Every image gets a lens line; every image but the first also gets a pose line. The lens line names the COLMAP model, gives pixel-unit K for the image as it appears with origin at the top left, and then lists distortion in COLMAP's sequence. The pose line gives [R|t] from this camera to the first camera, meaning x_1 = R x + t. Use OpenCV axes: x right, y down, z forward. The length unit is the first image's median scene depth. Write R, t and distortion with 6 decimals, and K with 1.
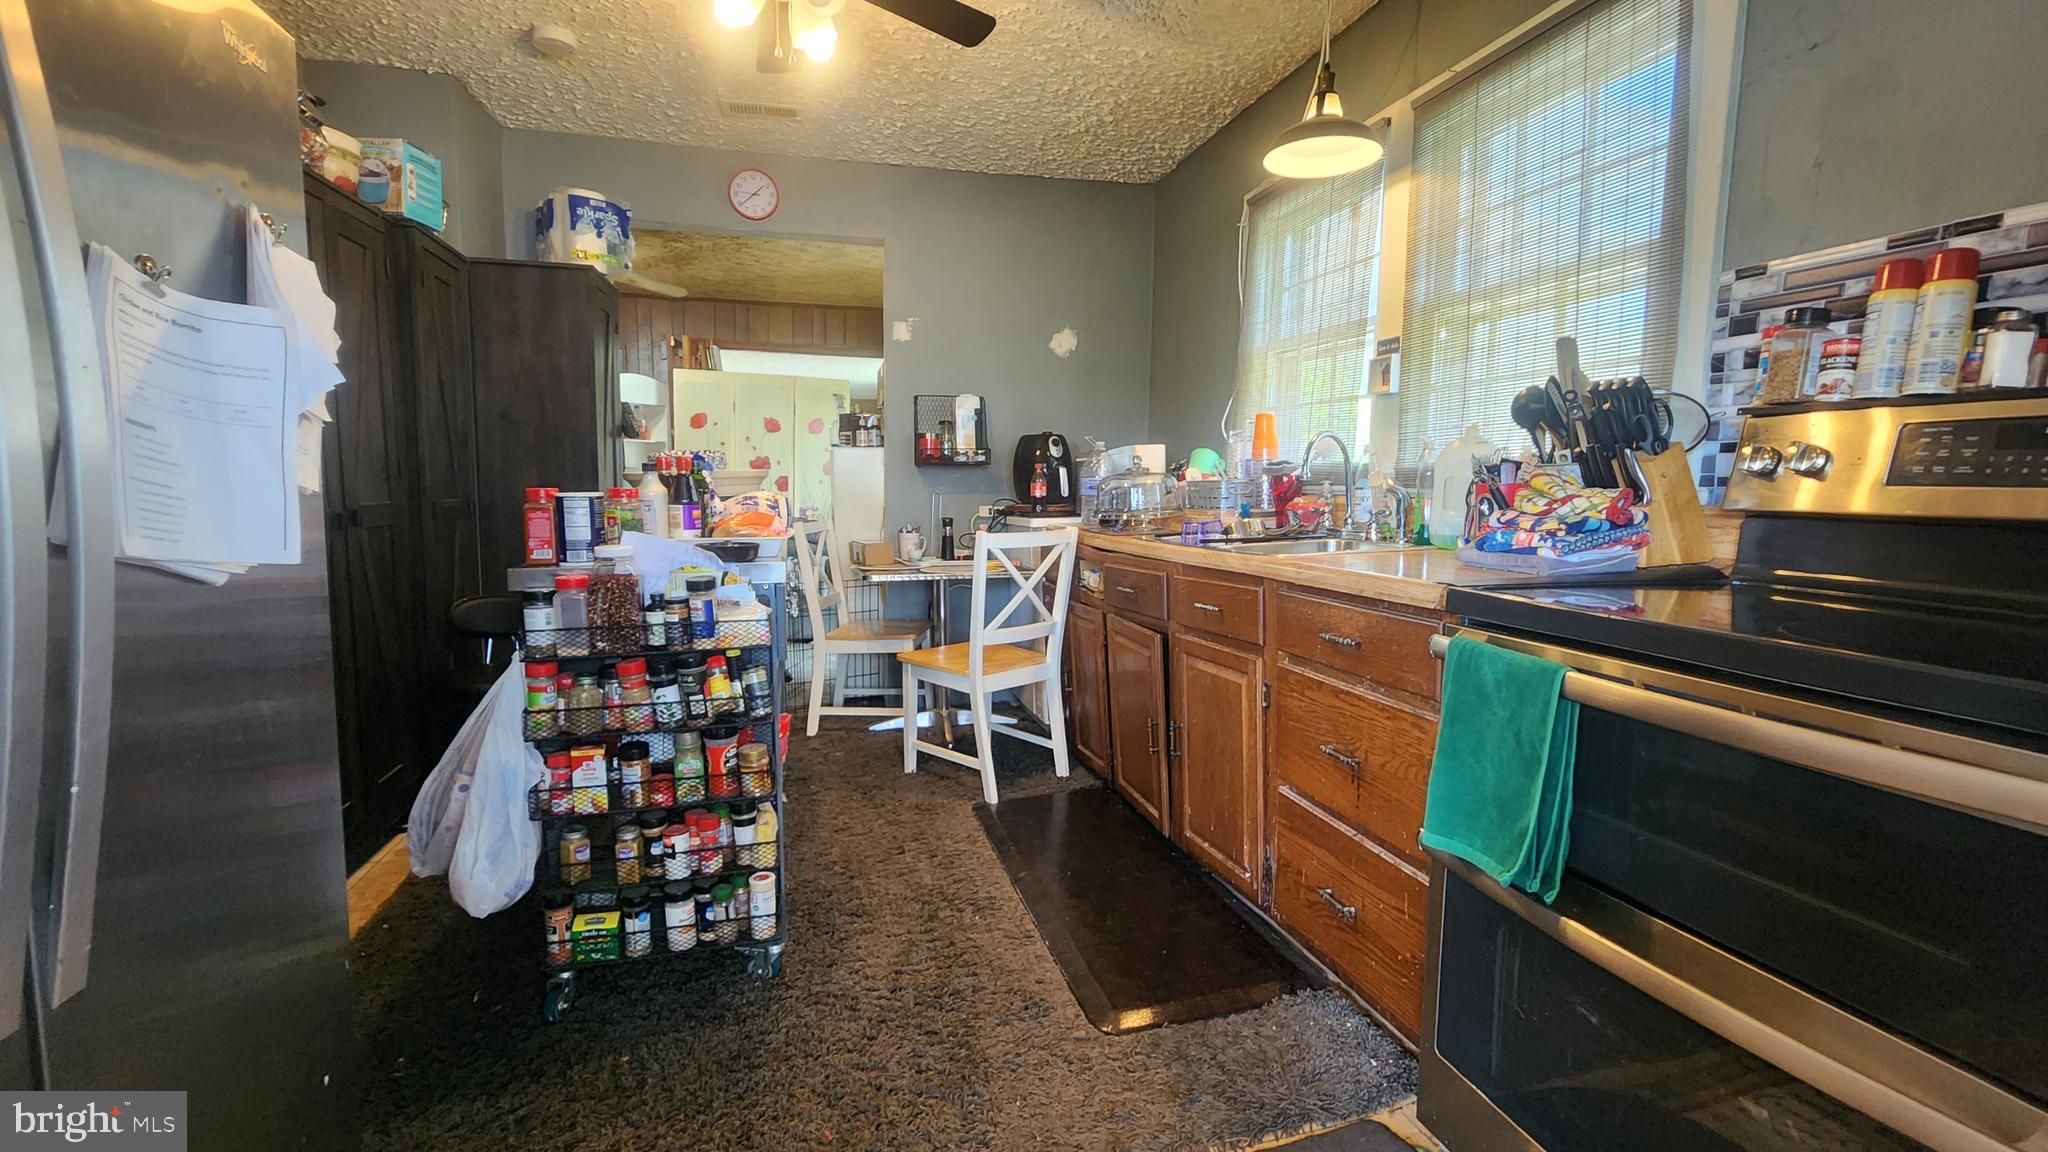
lens RADIAL K [[879.8, 0, 1019.9], [0, 879.8, 566.0], [0, 0, 1]] dist [-0.002506, -0.000080]
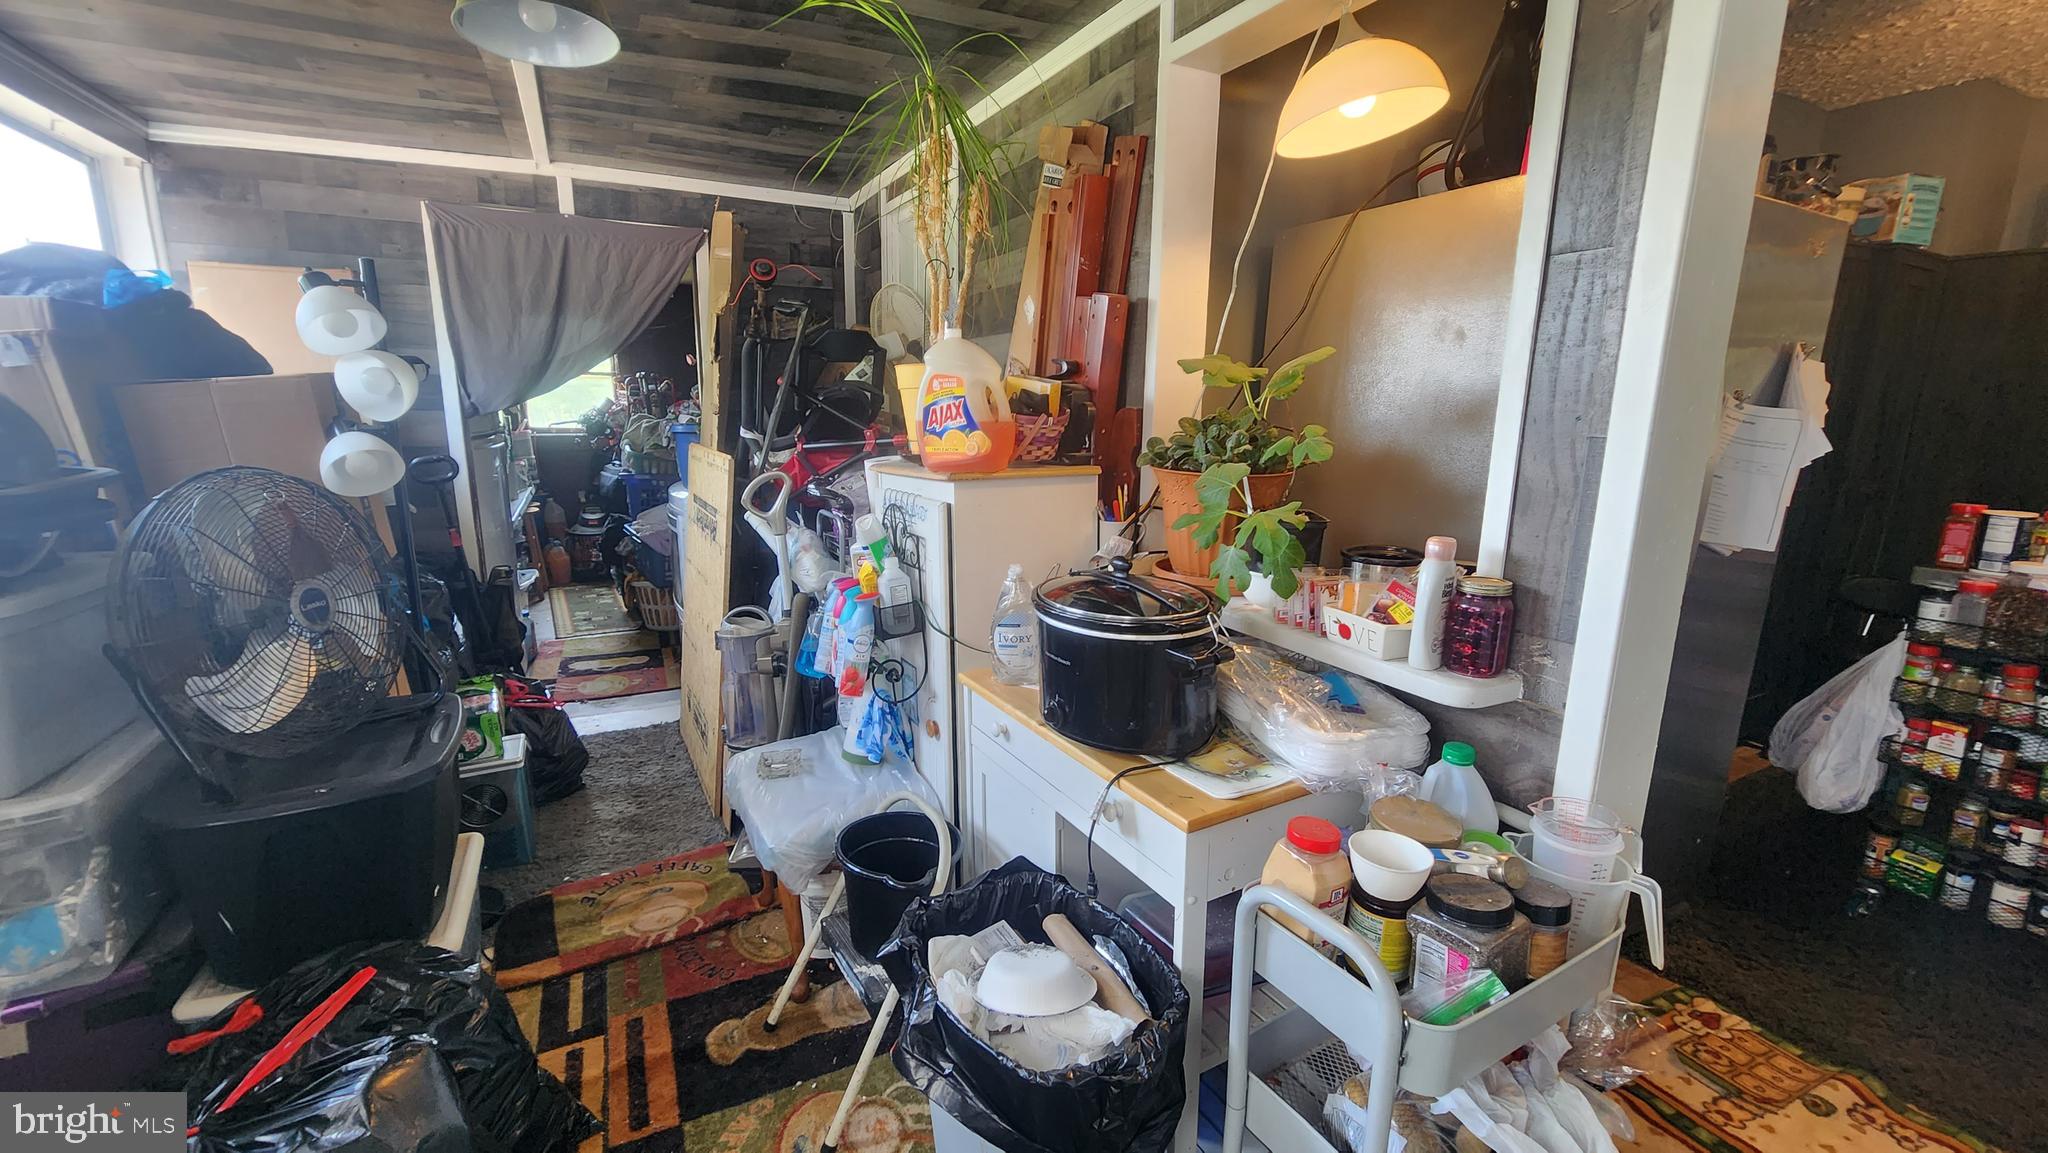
lens RADIAL K [[842.4, 0, 1018.8], [0, 842.4, 577.3], [0, 0, 1]] dist [-0.003720, -0.001110]
pose [[0.218826, 0.197984, -0.955467, 0.285215], [-0.112999, 0.977753, 0.176722, -0.047738], [0.969199, 0.069295, 0.236330, -0.524248]]
